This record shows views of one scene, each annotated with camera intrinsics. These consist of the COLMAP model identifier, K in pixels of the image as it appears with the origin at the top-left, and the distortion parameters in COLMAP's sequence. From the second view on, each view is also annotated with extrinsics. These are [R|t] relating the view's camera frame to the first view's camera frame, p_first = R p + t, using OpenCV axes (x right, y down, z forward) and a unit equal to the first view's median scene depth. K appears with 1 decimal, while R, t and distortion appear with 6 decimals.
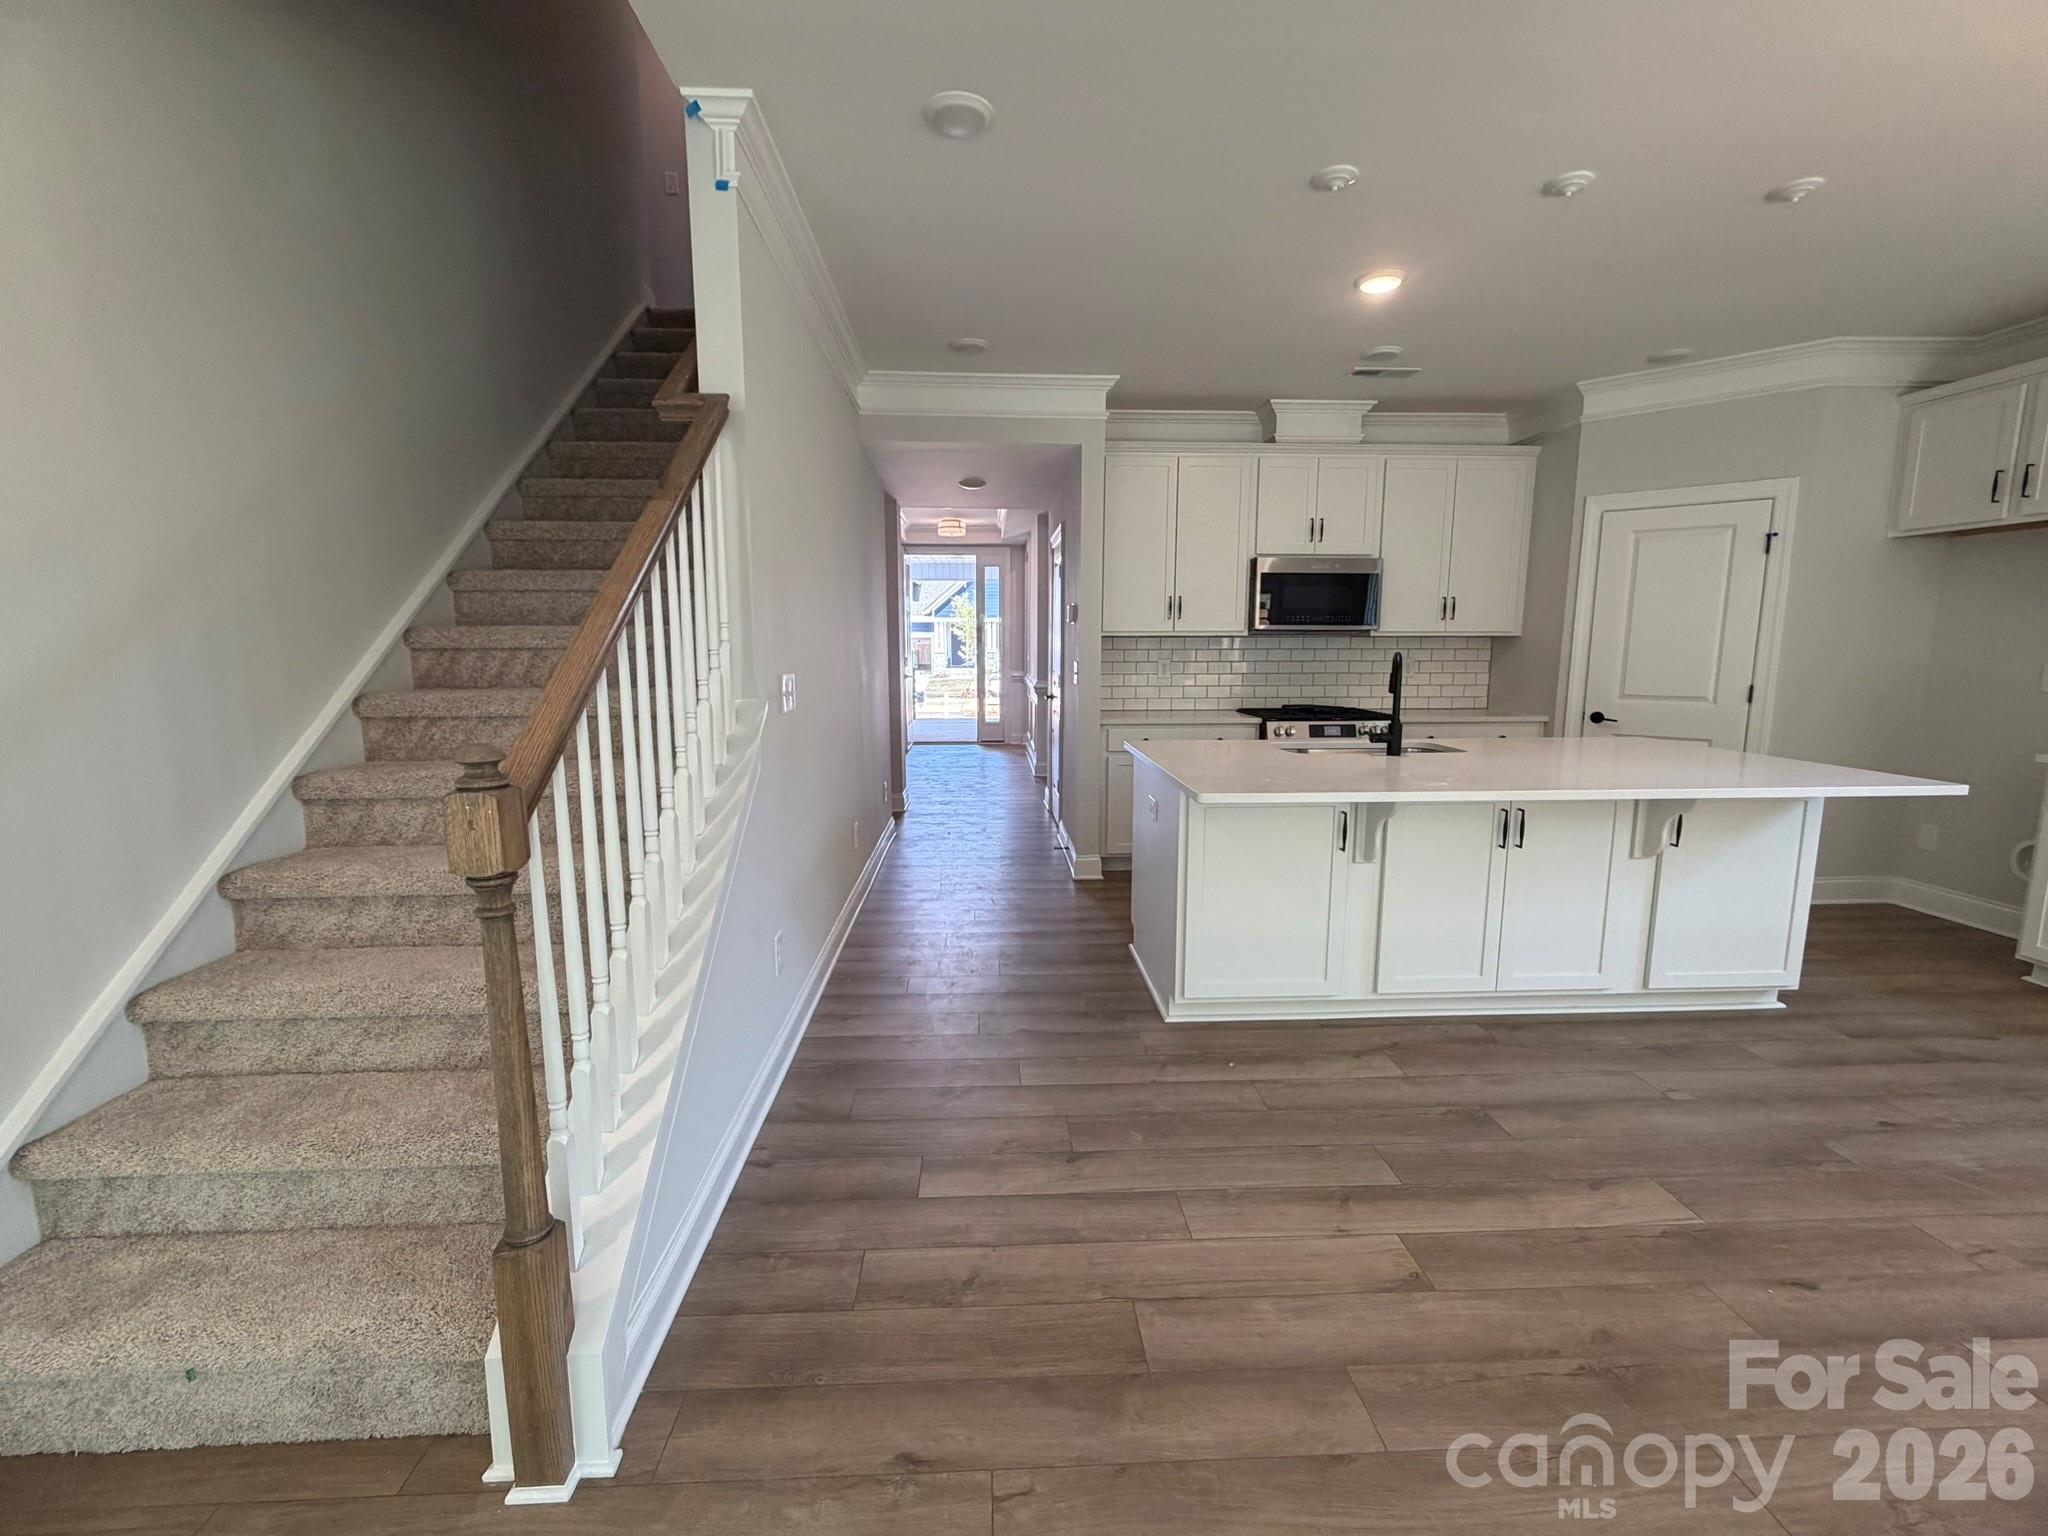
lens RADIAL K [[868.9, 0, 1025.2], [0, 868.9, 768.5], [0, 0, 1]] dist [-0.002836, 0.001024]
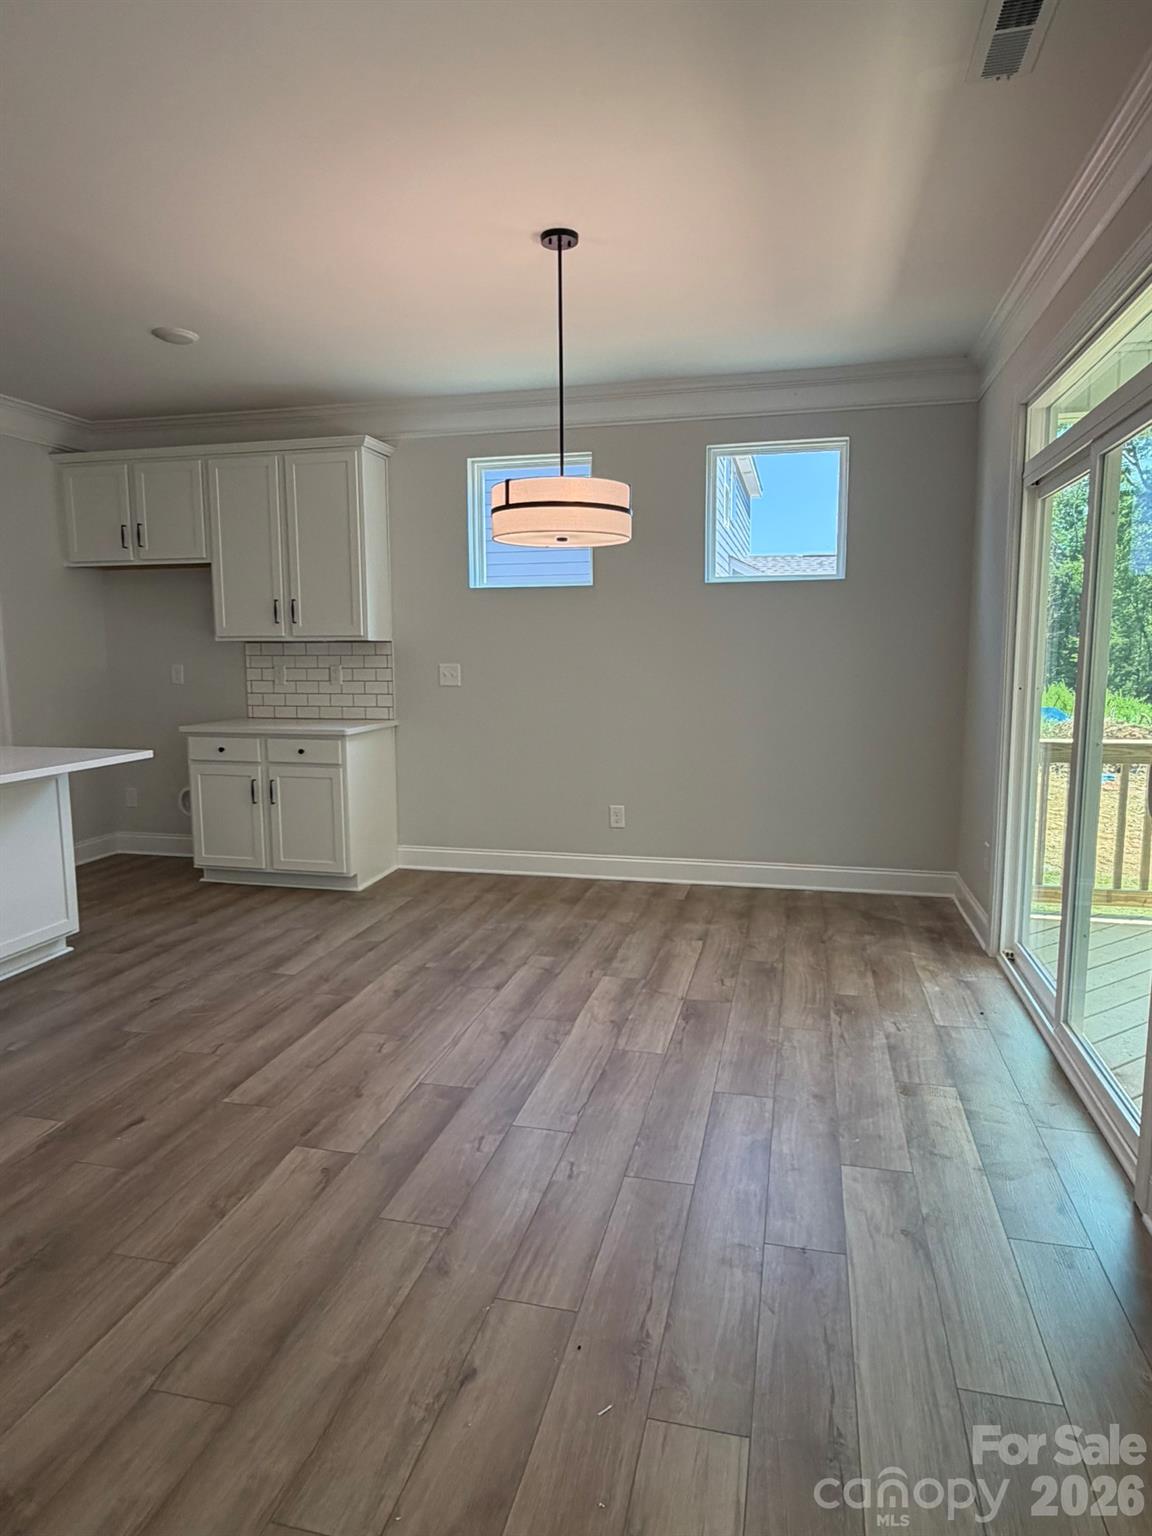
lens RADIAL K [[914.4, 0, 579.6], [0, 914.4, 760.1], [0, 0, 1]] dist [-0.004386, 0.003561]
pose [[0.279014, -0.117927, 0.953019, -0.123524], [0.142670, 0.986507, 0.080302, 0.013266], [-0.949630, 0.113562, 0.292074, -0.084764]]
